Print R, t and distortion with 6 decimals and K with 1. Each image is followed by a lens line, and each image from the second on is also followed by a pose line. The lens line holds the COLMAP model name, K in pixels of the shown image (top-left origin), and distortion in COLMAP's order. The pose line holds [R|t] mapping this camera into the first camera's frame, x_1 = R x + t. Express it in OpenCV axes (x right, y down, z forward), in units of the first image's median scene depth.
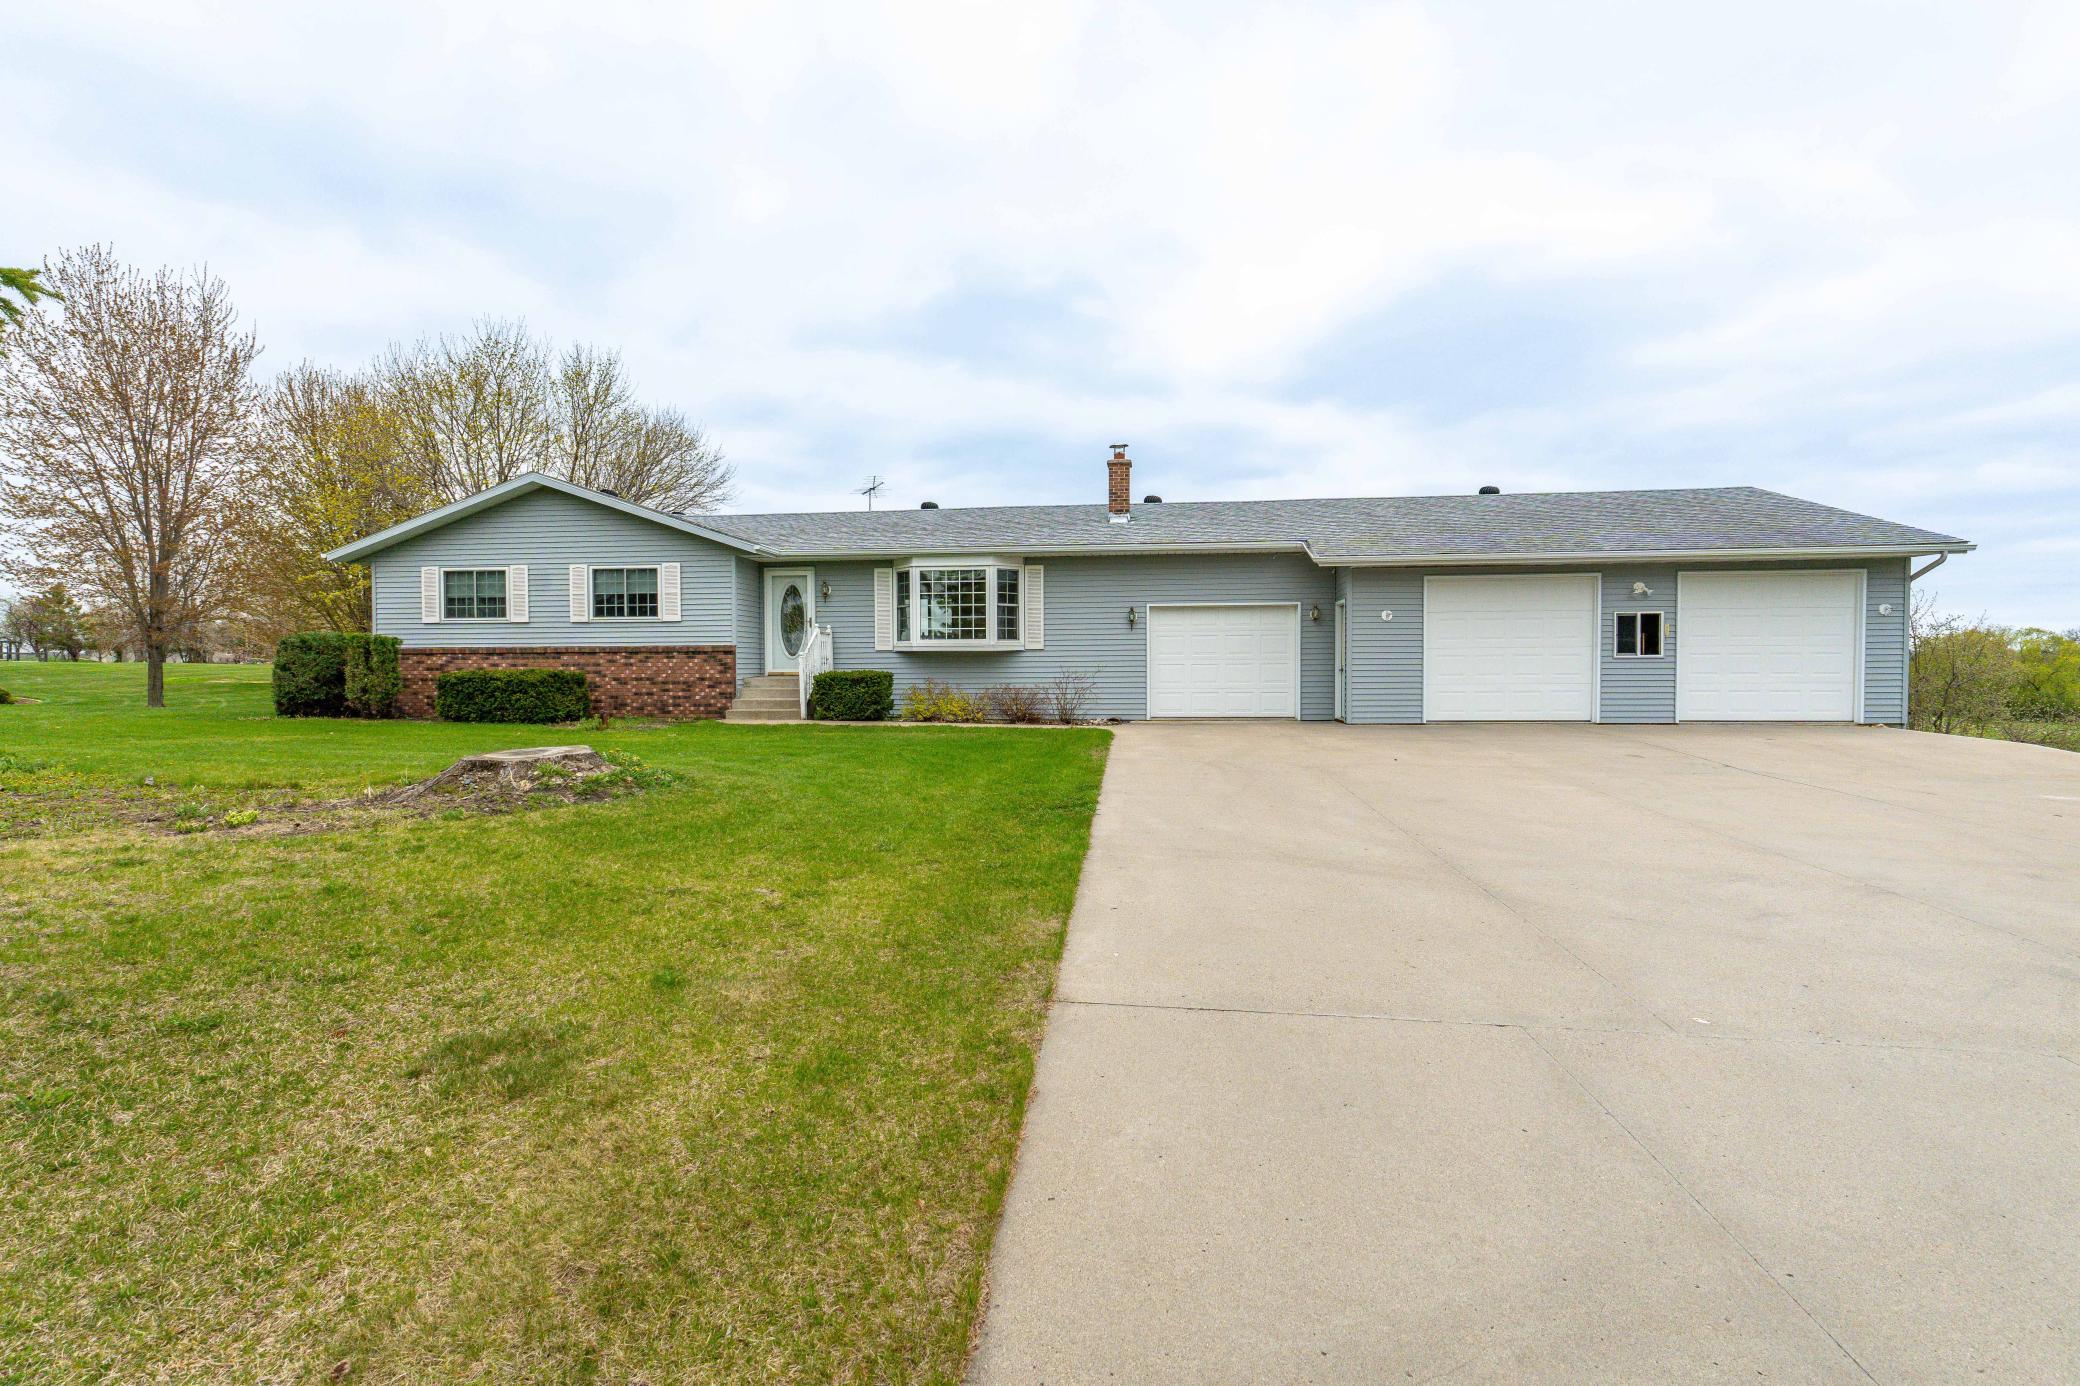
lens RADIAL K [[1008.2, 0, 1001.9], [0, 1008.2, 698.1], [0, 0, 1]] dist [-0.028834, -0.000573]
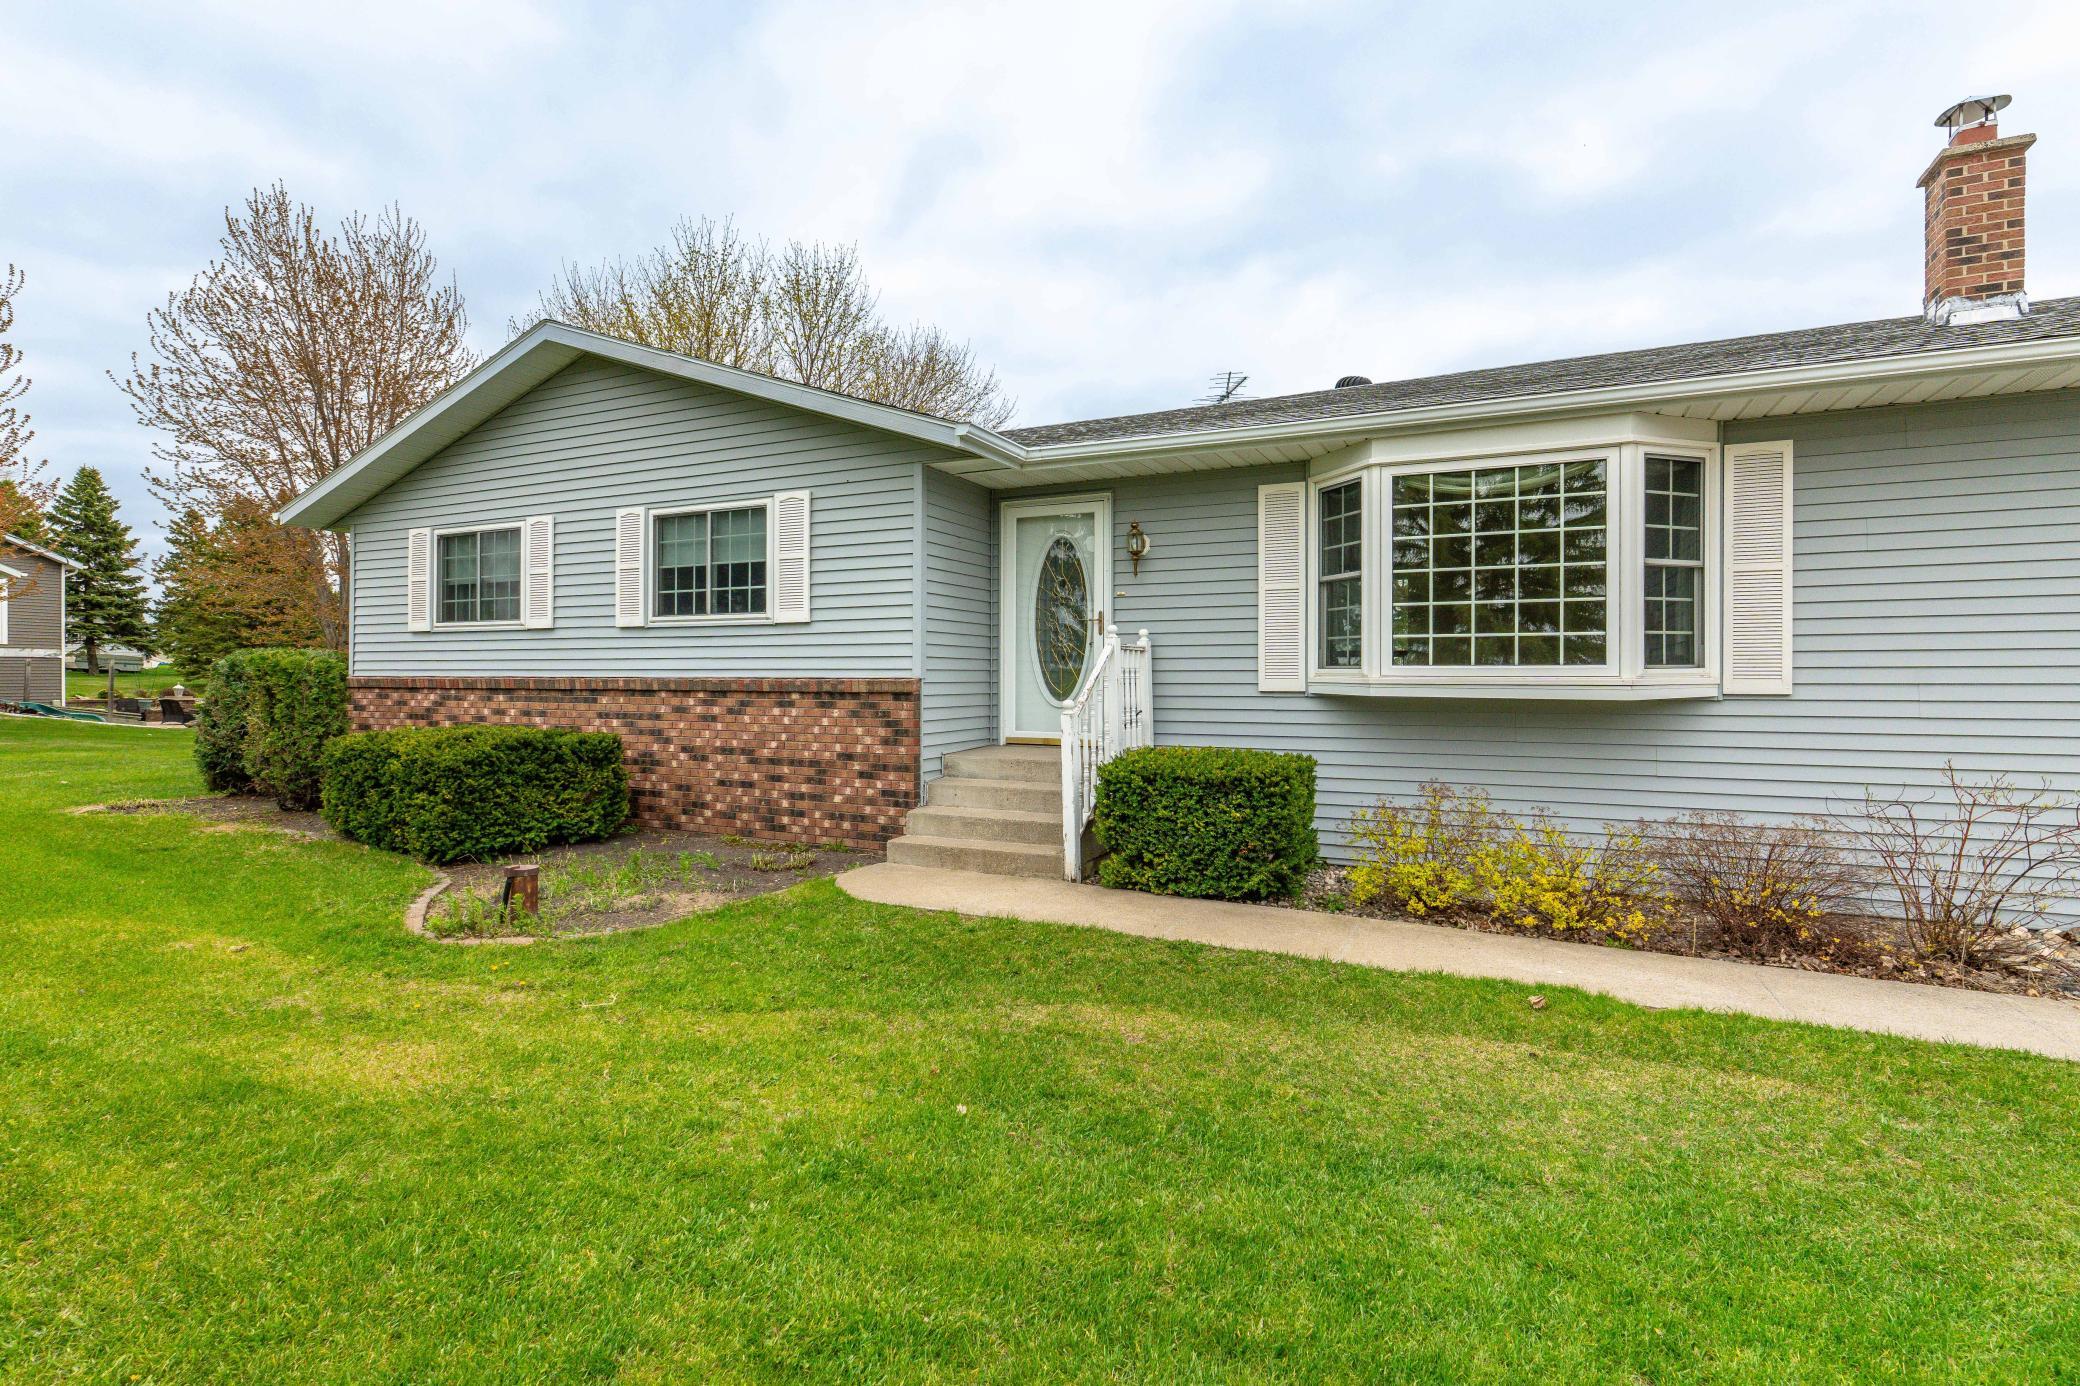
lens RADIAL K [[962.1, 0, 1041.9], [0, 962.1, 700.6], [0, 0, 1]] dist [-0.003866, -0.000895]
pose [[0.961114, 0.010966, -0.275933, -0.106067], [-0.012527, 0.999914, -0.003894, -0.042362], [0.275867, 0.007199, 0.961169, 0.630329]]
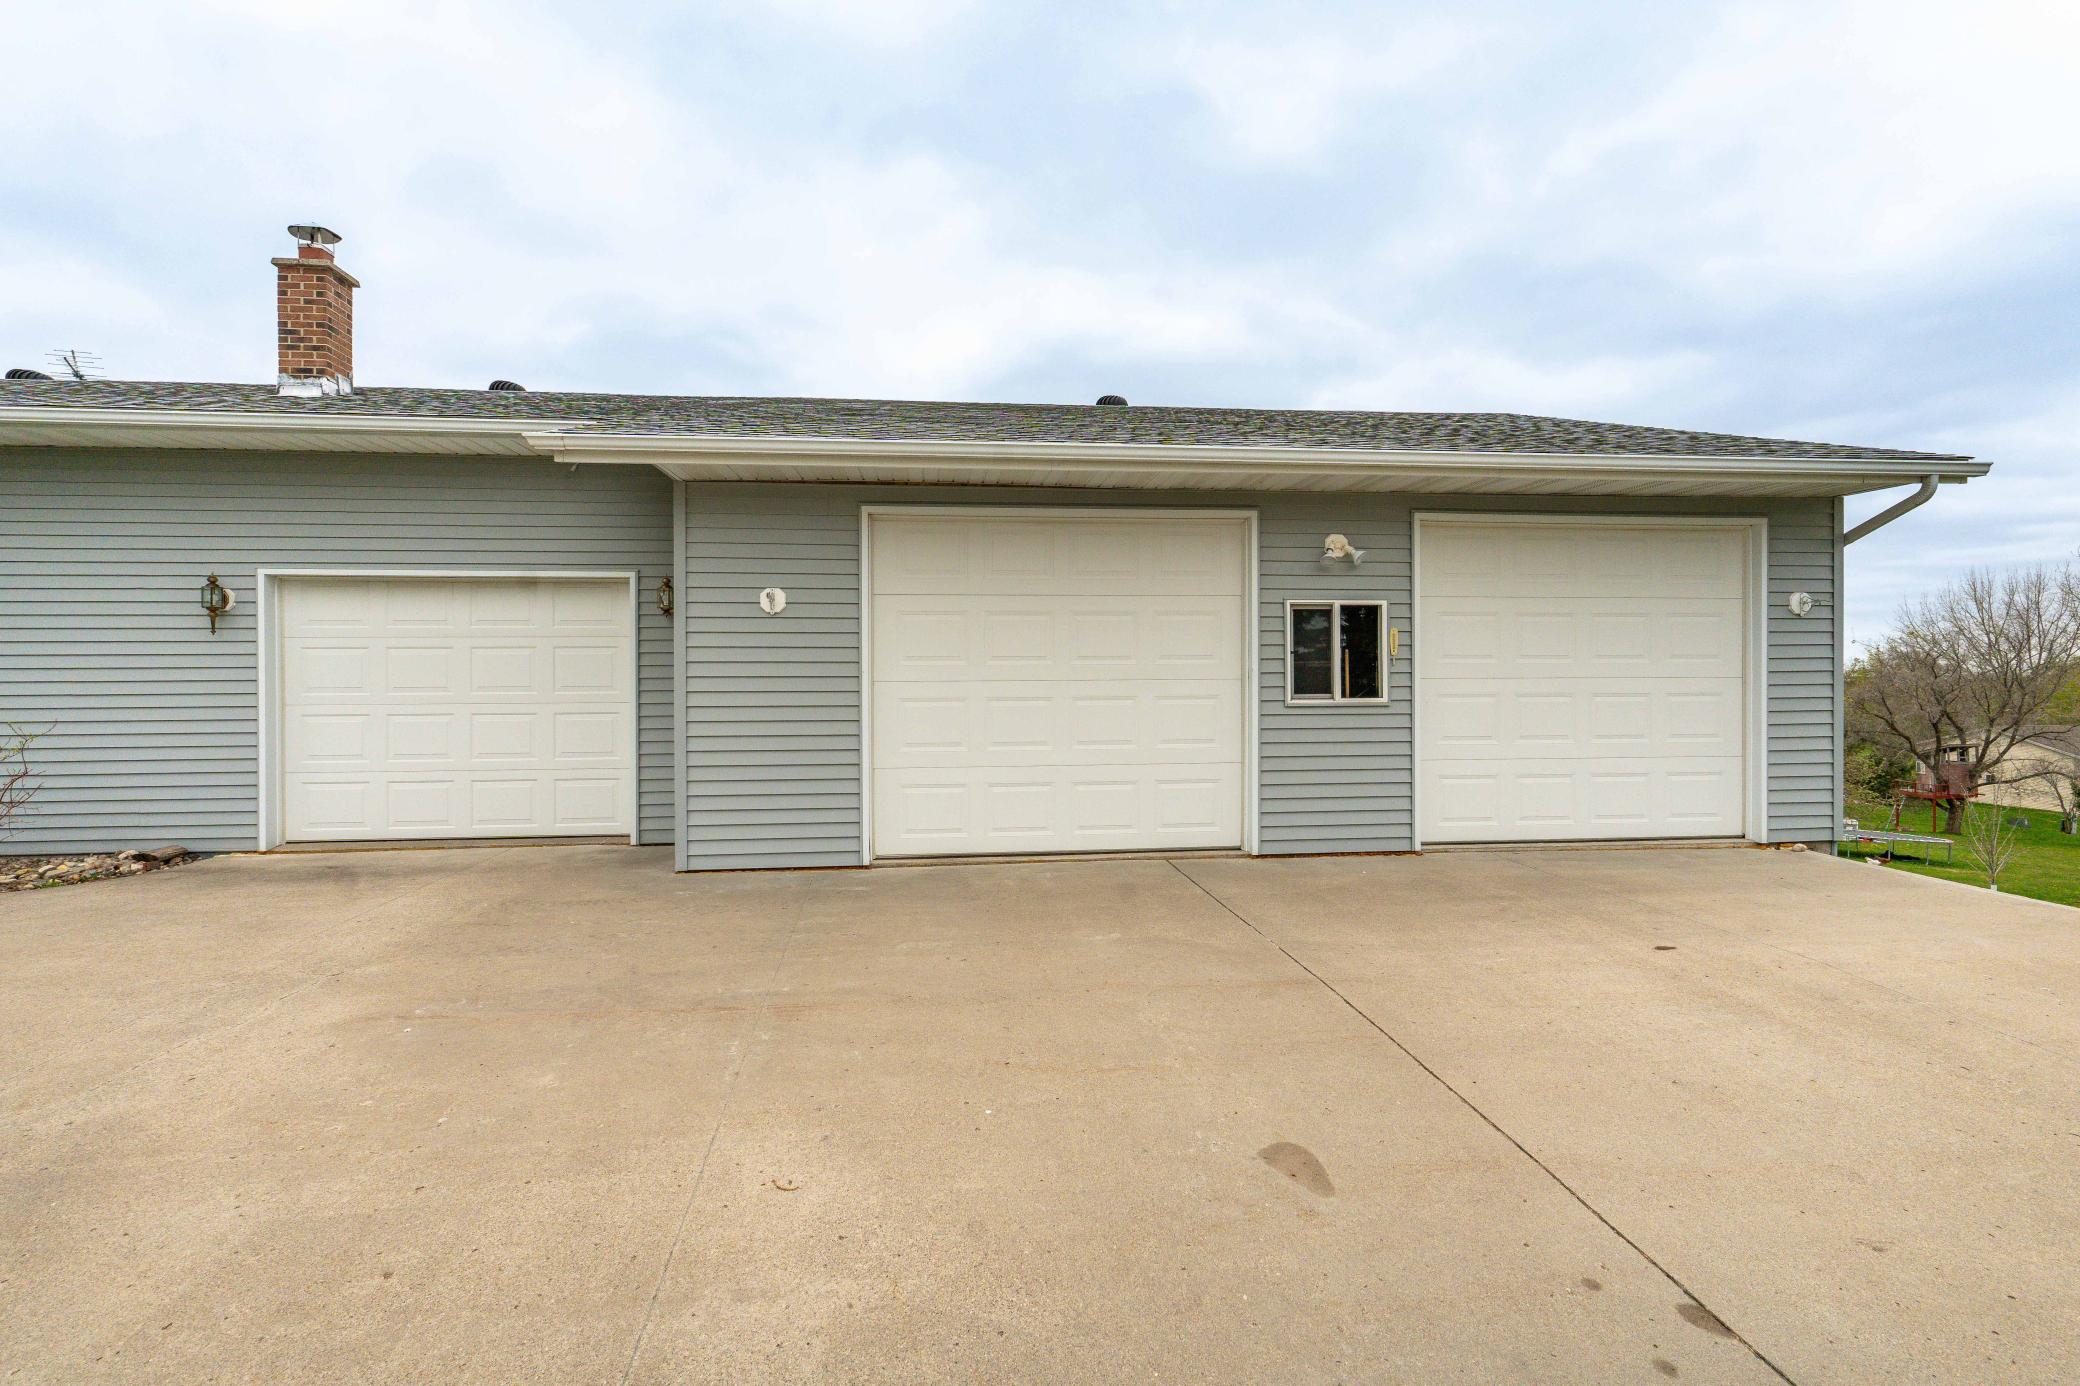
lens RADIAL K [[962.1, 0, 1041.9], [0, 962.1, 700.6], [0, 0, 1]] dist [-0.003866, -0.000895]
pose [[0.960018, -0.004598, 0.279902, 0.328902], [0.008171, 0.999899, -0.011599, -0.032147], [-0.279820, 0.013423, 0.959959, 0.523233]]
